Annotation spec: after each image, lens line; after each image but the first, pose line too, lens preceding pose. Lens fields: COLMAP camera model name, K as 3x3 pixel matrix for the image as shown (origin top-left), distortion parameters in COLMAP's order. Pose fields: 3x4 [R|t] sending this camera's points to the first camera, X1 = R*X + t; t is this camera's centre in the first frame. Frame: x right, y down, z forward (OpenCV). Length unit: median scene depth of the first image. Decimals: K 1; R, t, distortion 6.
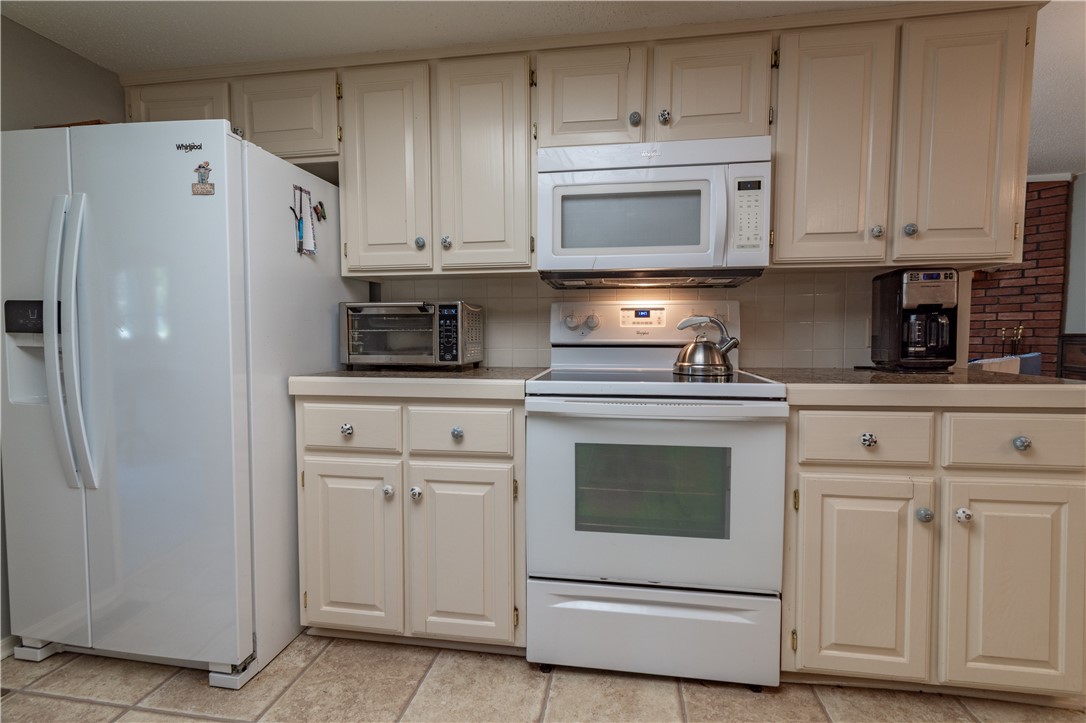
lens RADIAL K [[489.3, 0, 550.9], [0, 489.3, 361.3], [0, 0, 1]] dist [0.000132, 0.001952]
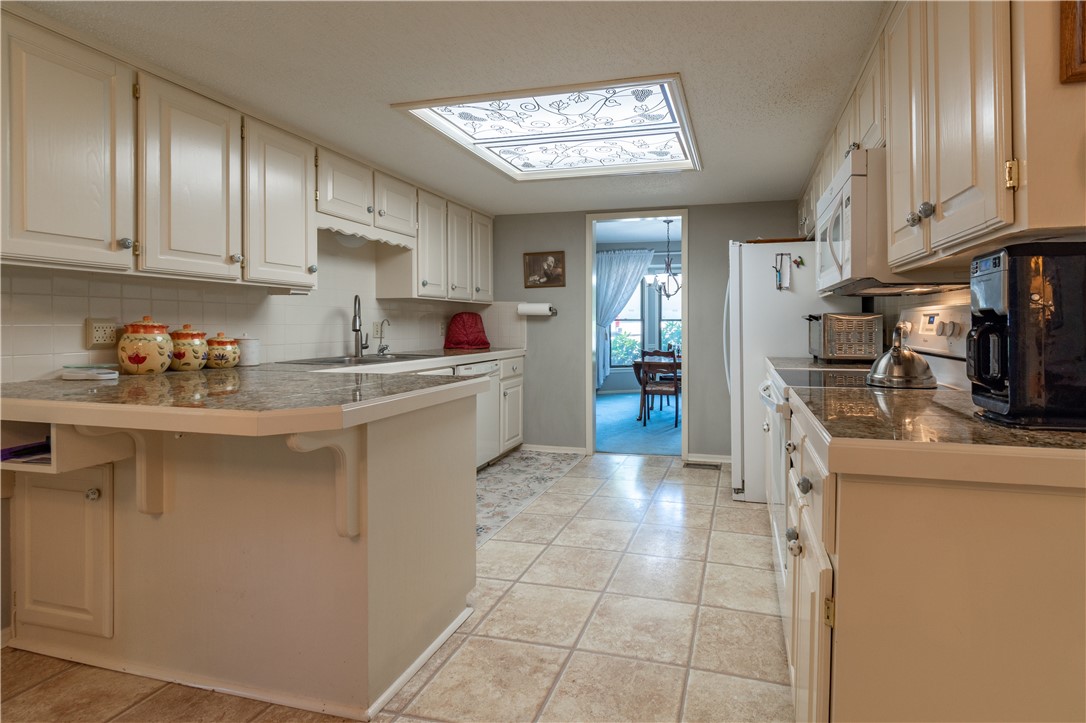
lens RADIAL K [[519.7, 0, 638.9], [0, 519.7, 342.0], [0, 0, 1]] dist [0.009900, -0.000918]
pose [[-0.053453, 0.035751, -0.997930, 1.455879], [-0.054895, 0.997742, 0.038685, -0.074207], [0.997060, 0.056849, -0.051369, 0.596281]]
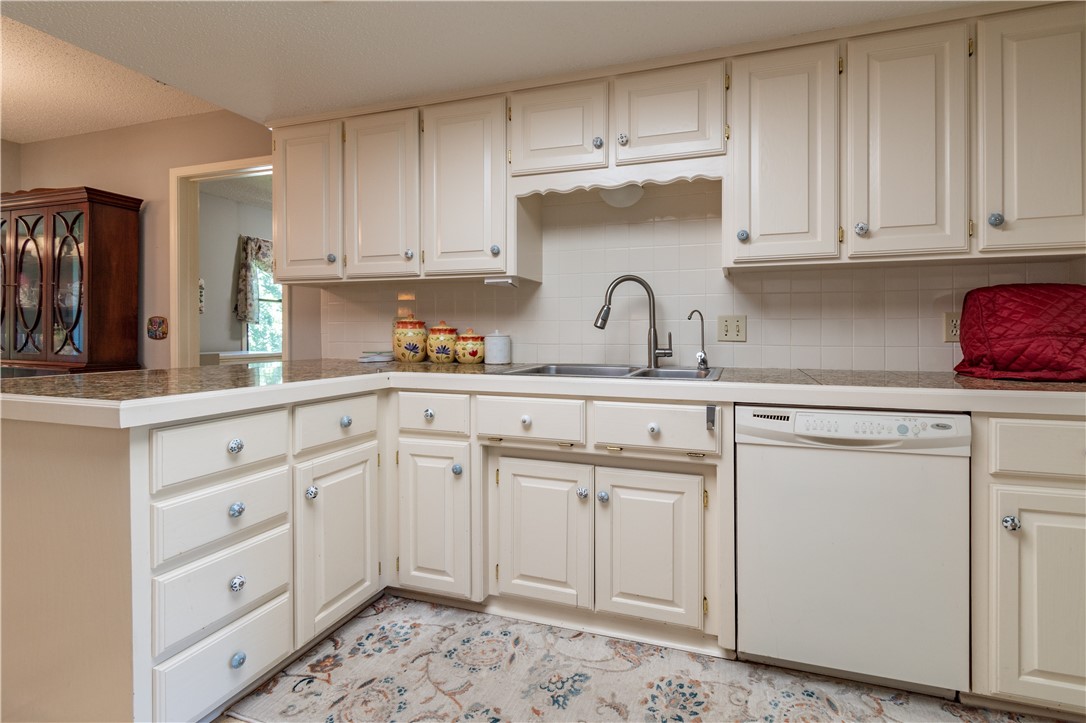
lens RADIAL K [[489.3, 0, 581.9], [0, 489.3, 344.0], [0, 0, 1]] dist [0.000132, 0.001952]
pose [[-0.985387, -0.002854, 0.170308, -0.479488], [0.009342, 0.997449, 0.070764, -0.032322], [-0.170075, 0.071321, -0.982847, 0.682356]]
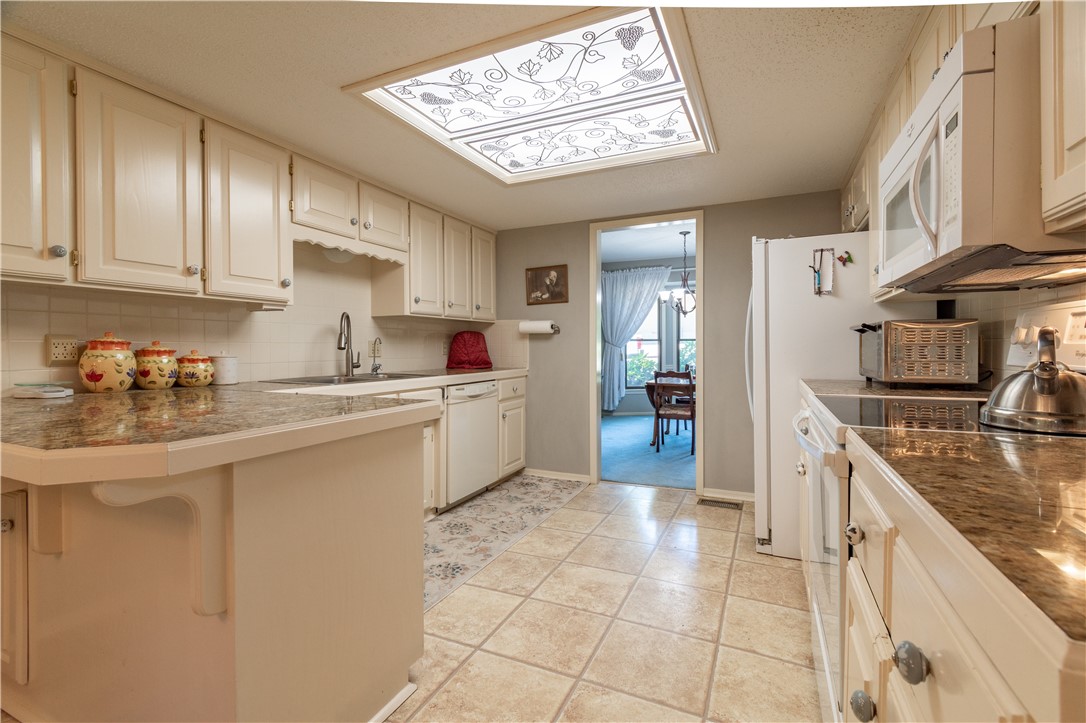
lens RADIAL K [[489.3, 0, 564.3], [0, 489.3, 364.3], [0, 0, 1]] dist [0.000132, 0.001952]
pose [[-0.251411, 0.036537, -0.967190, 1.088117], [-0.046788, 0.997660, 0.049850, -0.053542], [0.966749, 0.057786, -0.249113, 0.652374]]
